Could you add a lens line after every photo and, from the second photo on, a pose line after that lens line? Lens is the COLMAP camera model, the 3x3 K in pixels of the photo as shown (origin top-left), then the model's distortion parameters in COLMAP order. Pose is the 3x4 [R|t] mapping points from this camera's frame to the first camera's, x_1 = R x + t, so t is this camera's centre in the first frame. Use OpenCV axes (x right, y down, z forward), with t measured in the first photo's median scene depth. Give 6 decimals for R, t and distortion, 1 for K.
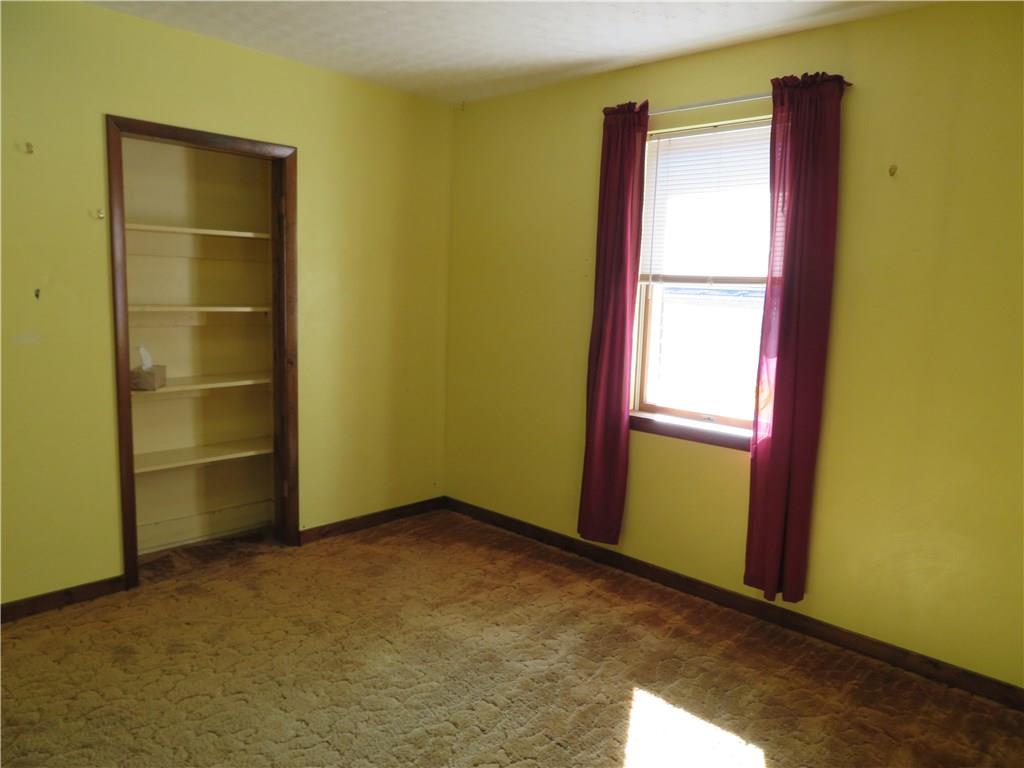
lens RADIAL K [[734.9, 0, 512.0], [0, 734.9, 384.0], [0, 0, 1]] dist [-0.007235, 0.002102]
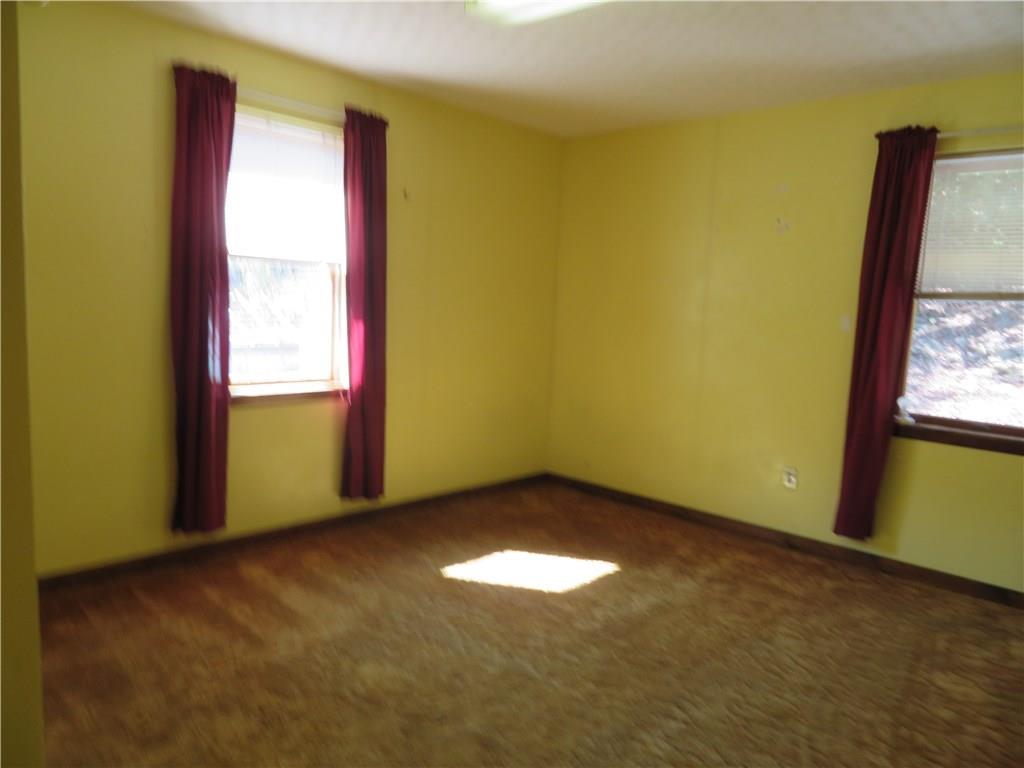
lens RADIAL K [[734.9, 0, 512.0], [0, 734.9, 384.0], [0, 0, 1]] dist [-0.007235, 0.002102]
pose [[-0.037217, -0.126111, 0.991318, -0.922134], [0.102859, 0.986253, 0.129328, -0.062077], [-0.993999, 0.106779, -0.023734, 0.729437]]
